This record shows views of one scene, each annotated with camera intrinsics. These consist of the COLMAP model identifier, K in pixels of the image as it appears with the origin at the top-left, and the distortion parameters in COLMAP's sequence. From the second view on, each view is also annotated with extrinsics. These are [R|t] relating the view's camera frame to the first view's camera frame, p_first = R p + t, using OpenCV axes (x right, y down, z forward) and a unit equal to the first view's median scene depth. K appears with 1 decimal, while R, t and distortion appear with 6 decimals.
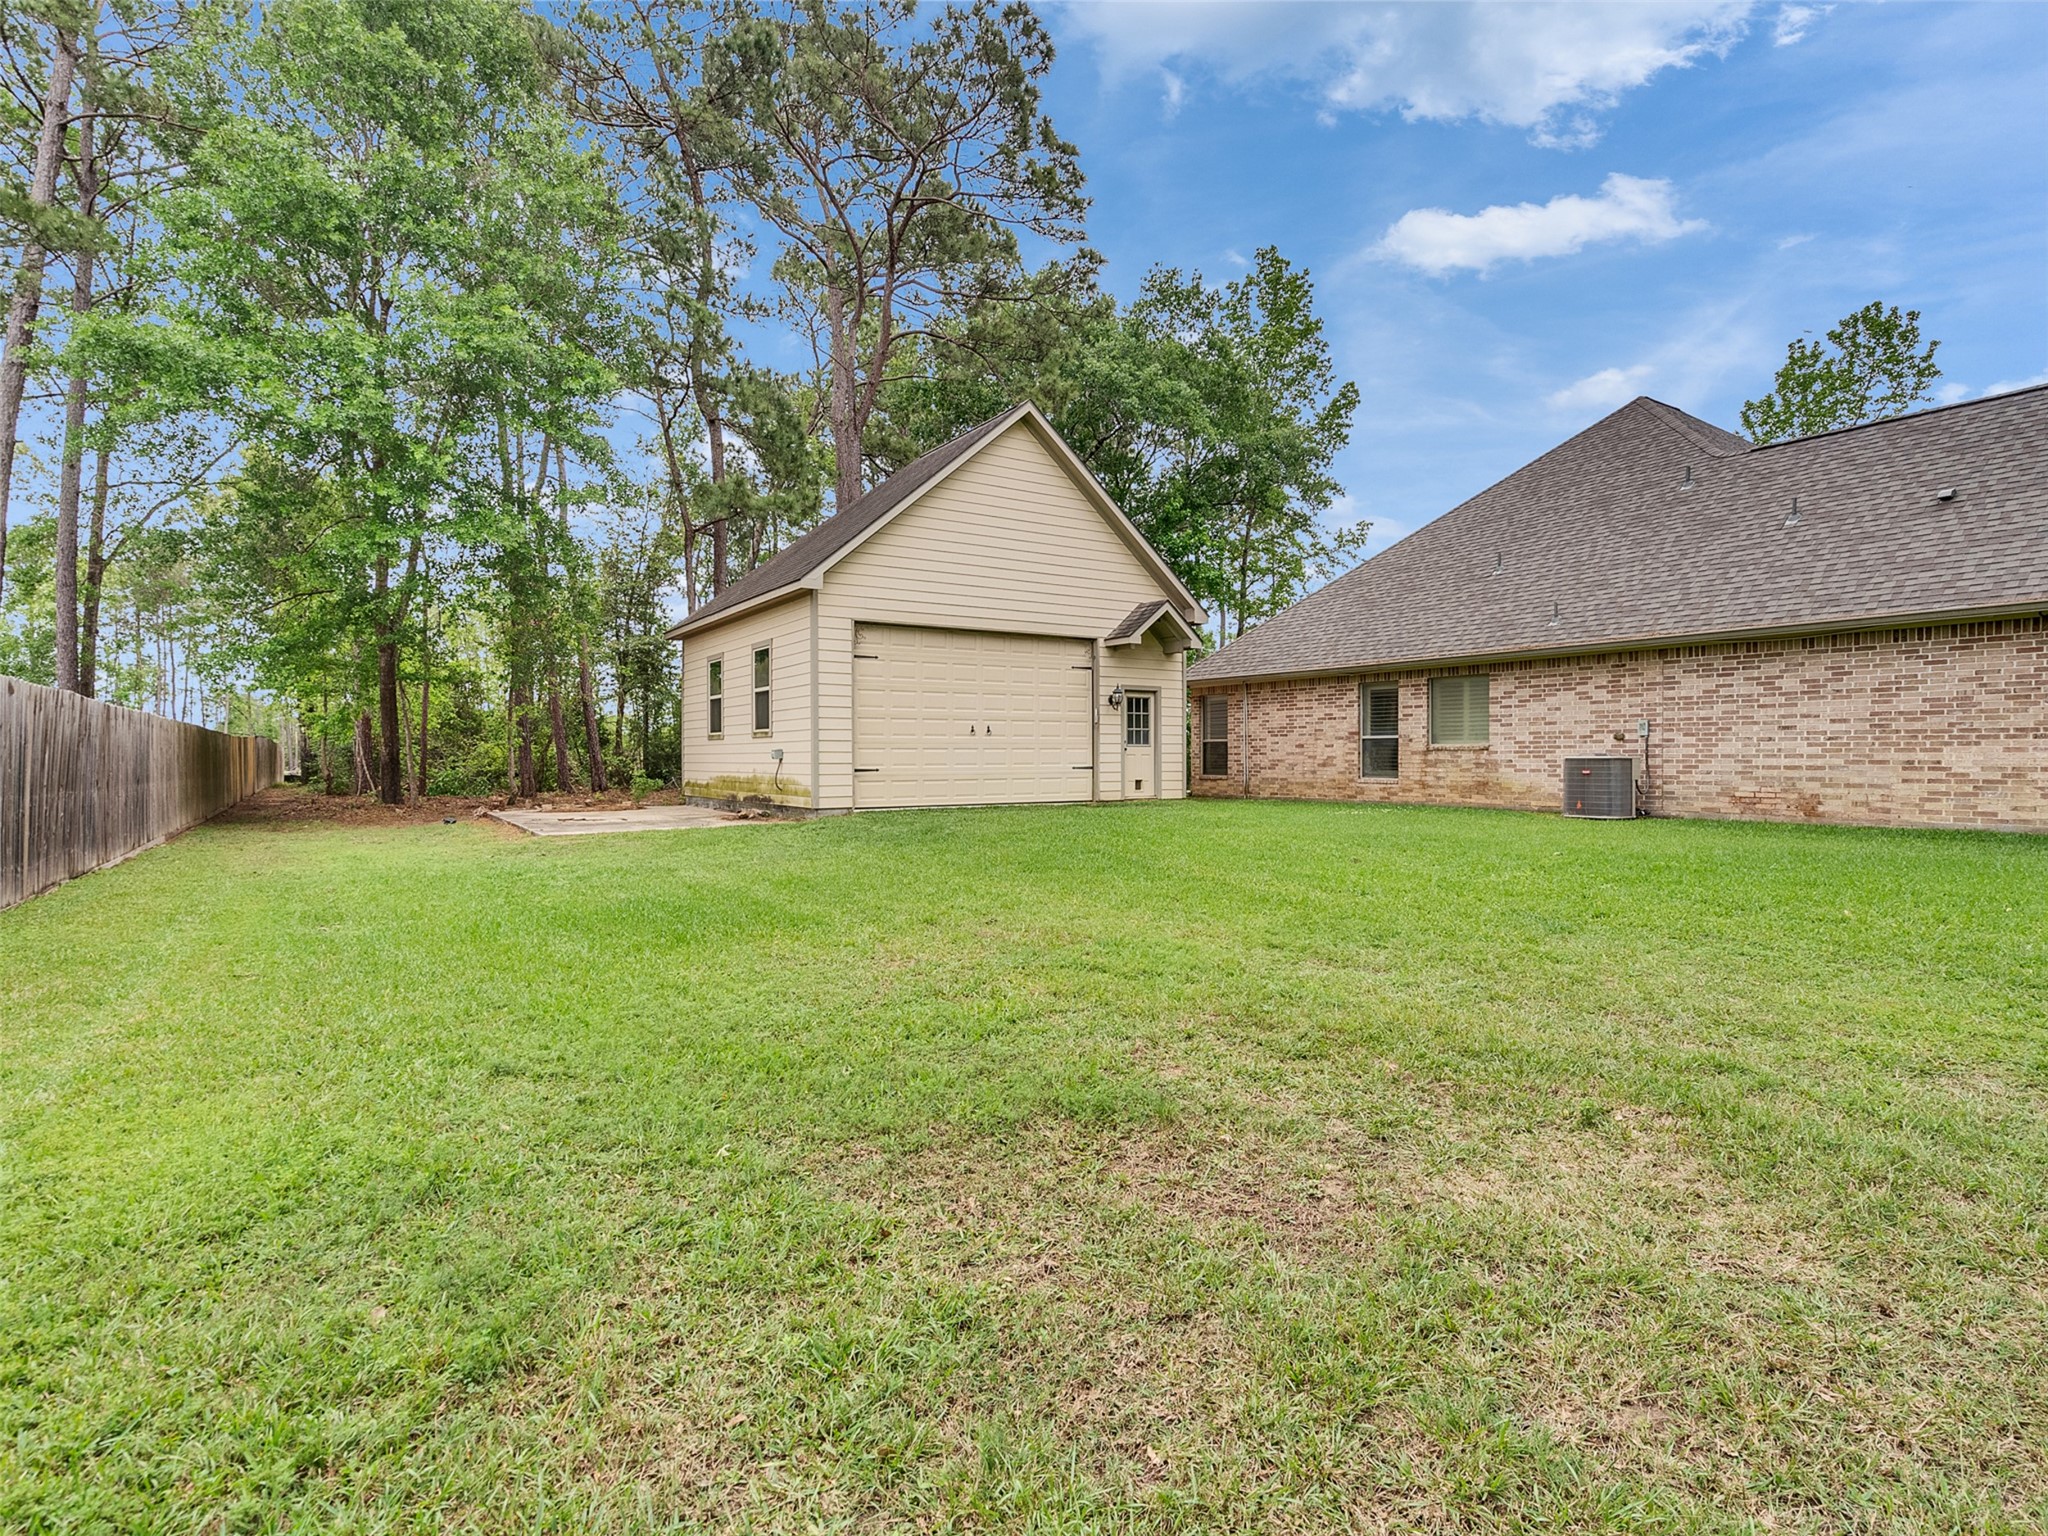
lens RADIAL K [[1044.9, 0, 1024.0], [0, 1044.9, 768.0], [0, 0, 1]] dist [-0.003679, -0.000044]
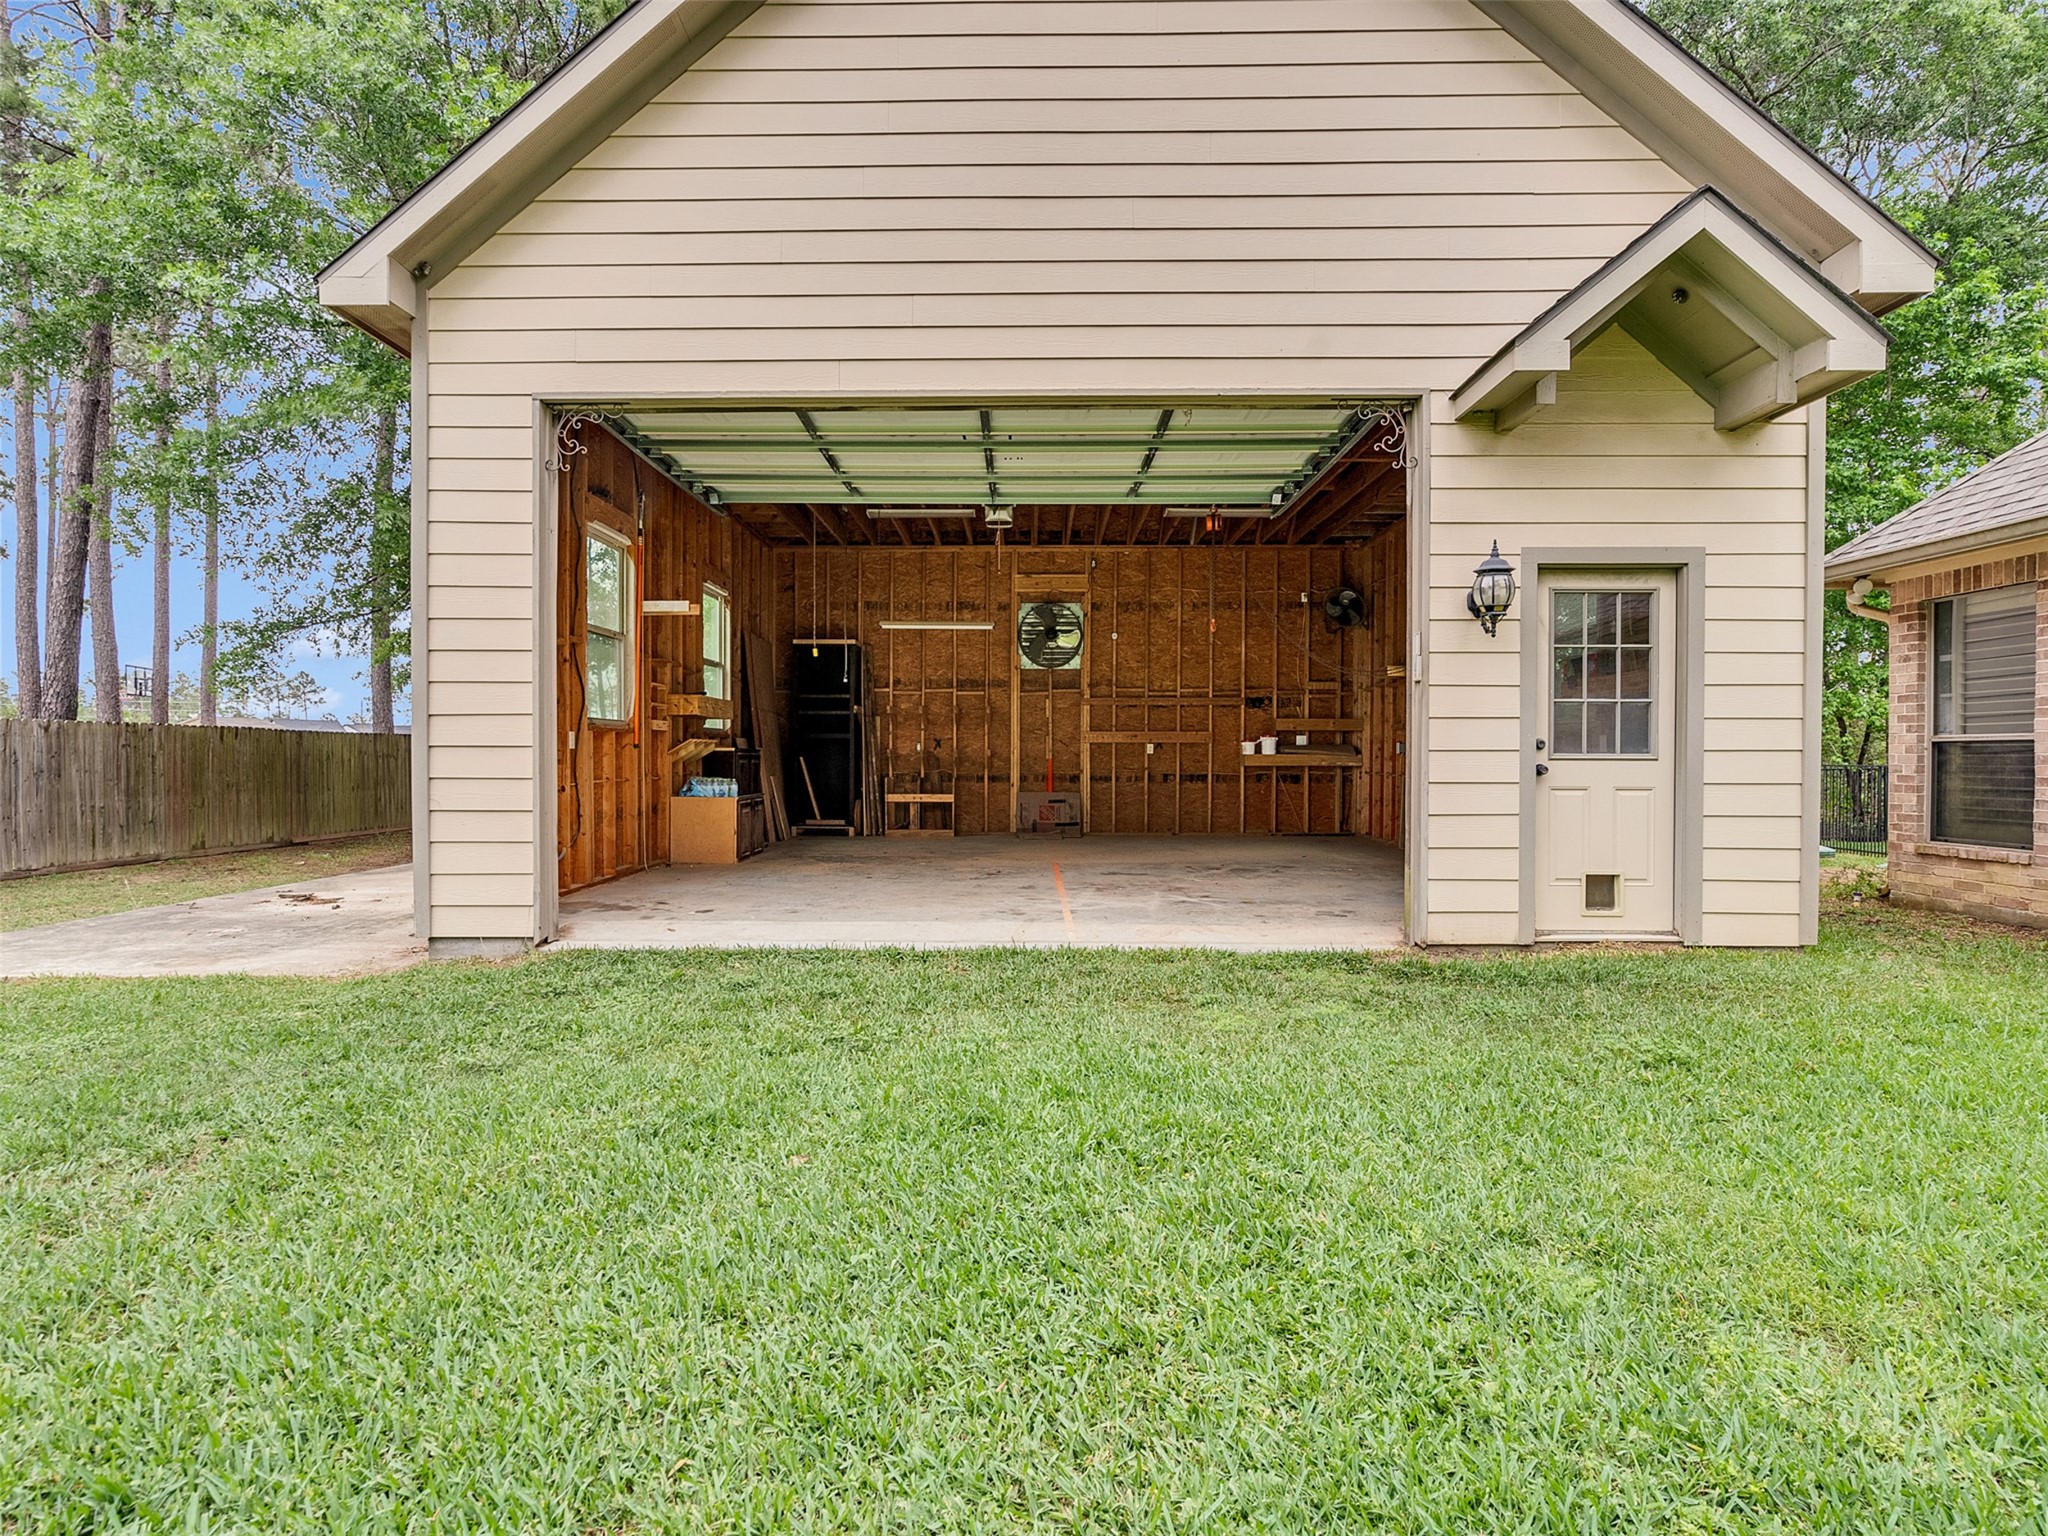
lens RADIAL K [[1044.9, 0, 1024.0], [0, 1044.9, 768.0], [0, 0, 1]] dist [-0.003679, -0.000044]
pose [[0.836194, 0.010865, -0.548326, 0.134142], [-0.009907, 0.999940, 0.004705, -0.018231], [0.548344, 0.001498, 0.836251, 0.668867]]
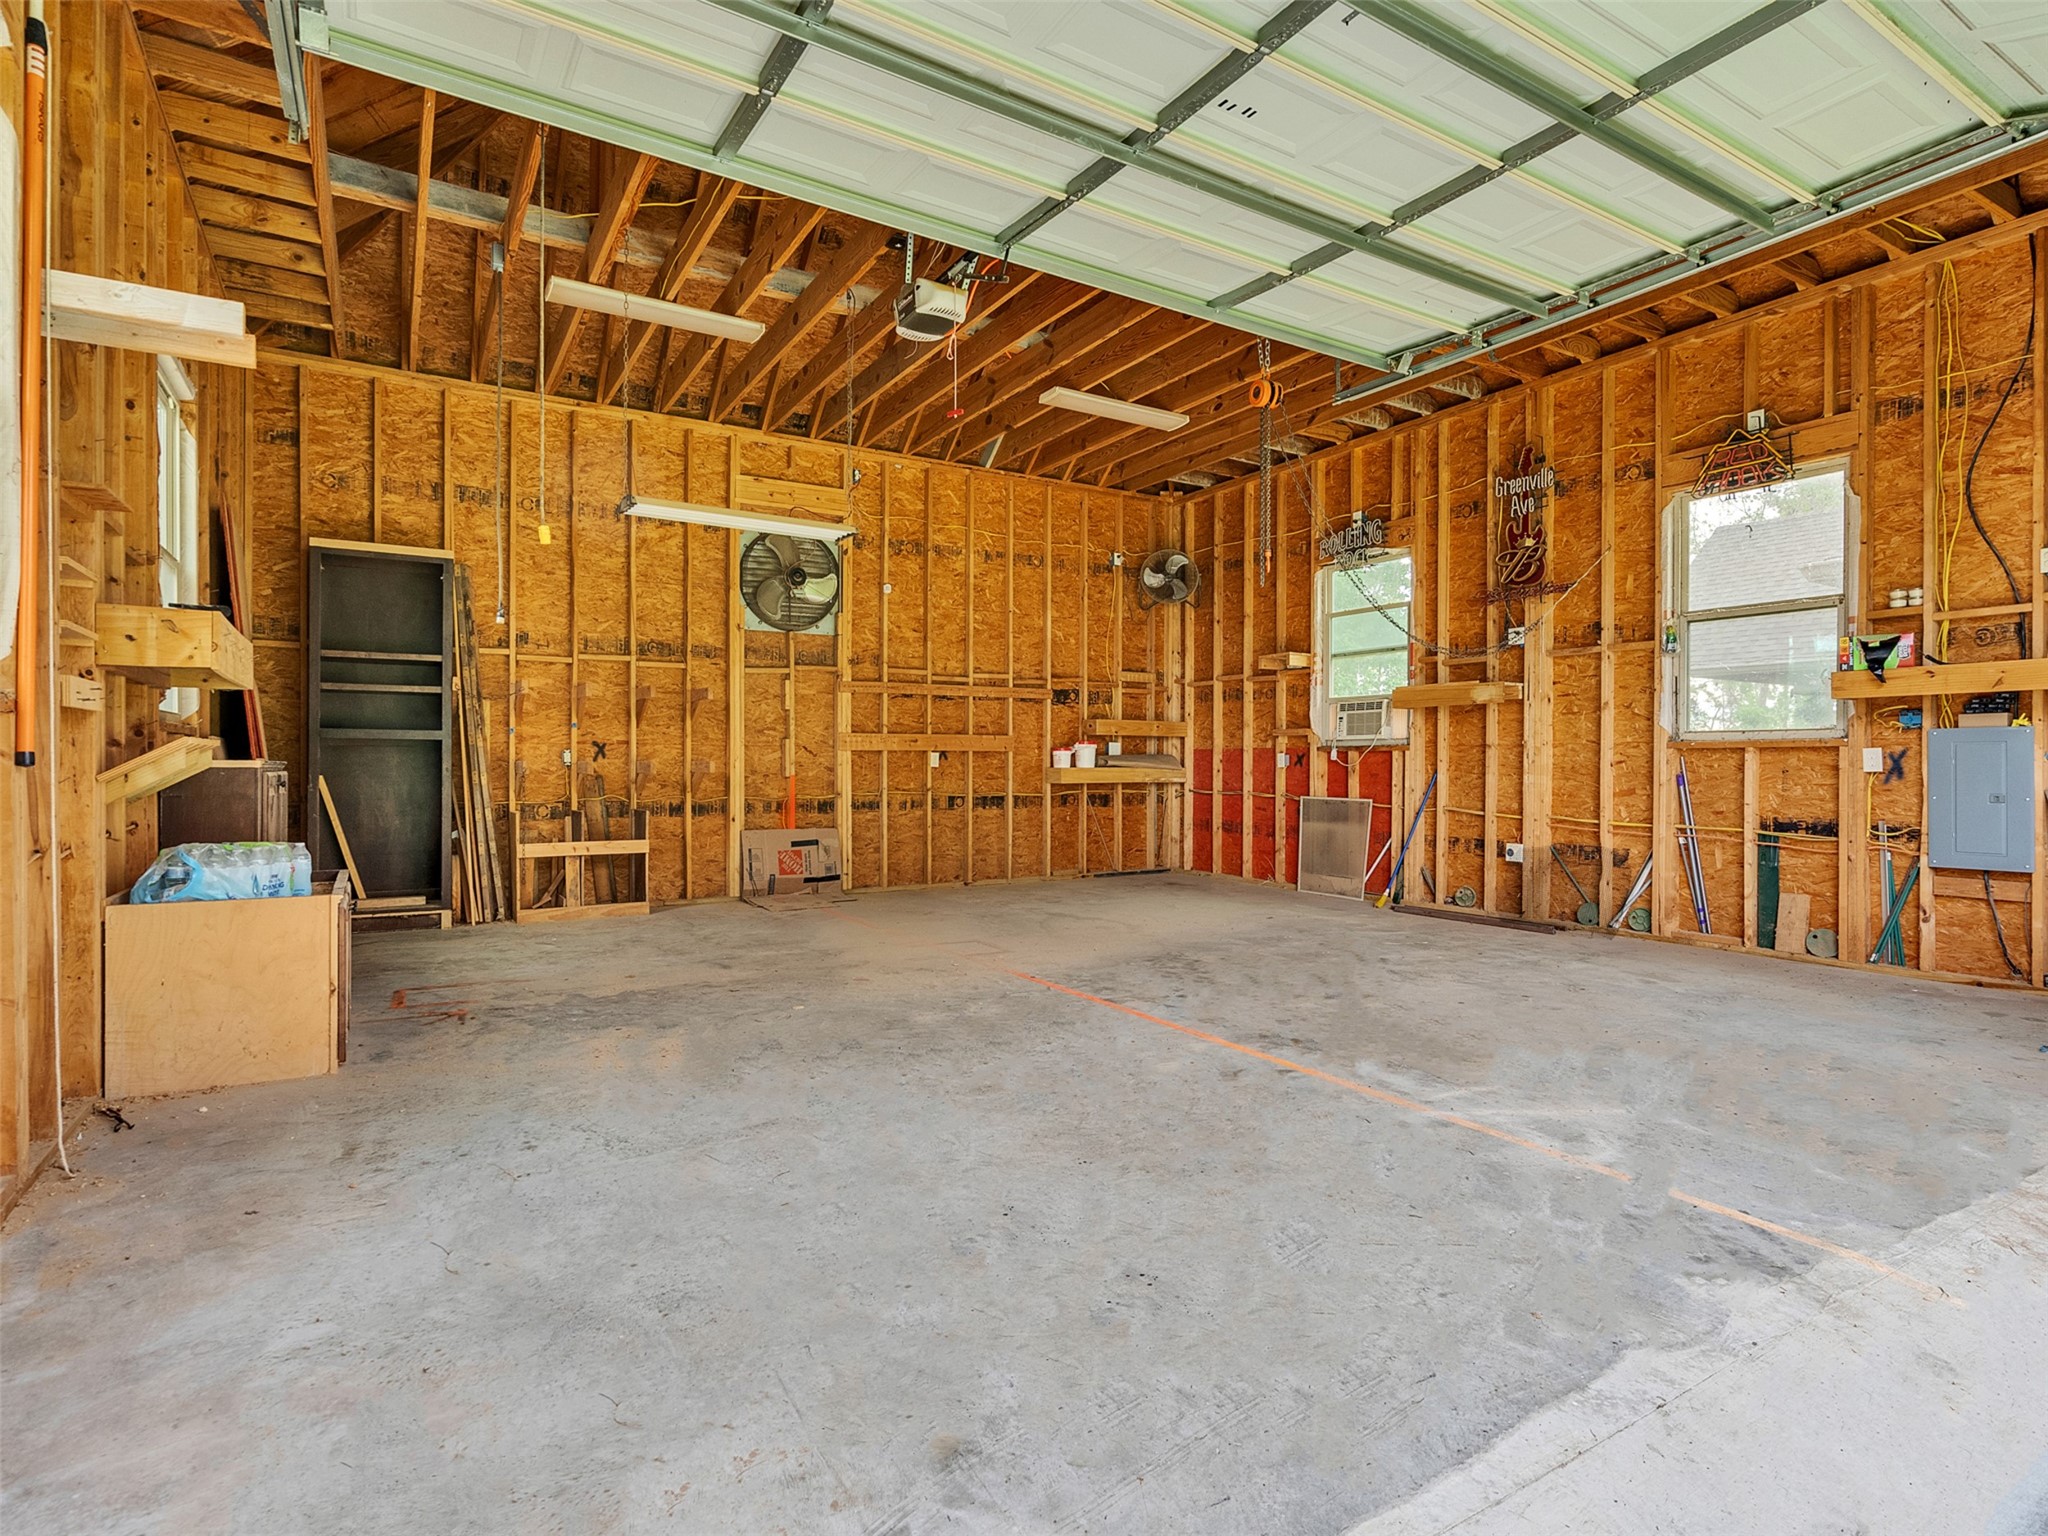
lens RADIAL K [[1044.9, 0, 1024.0], [0, 1044.9, 768.0], [0, 0, 1]] dist [-0.003679, -0.000044]
pose [[0.999278, 0.004178, -0.037776, 0.024733], [-0.004410, 0.999972, -0.006055, -0.019958], [0.037749, 0.006217, 0.999268, 0.737216]]
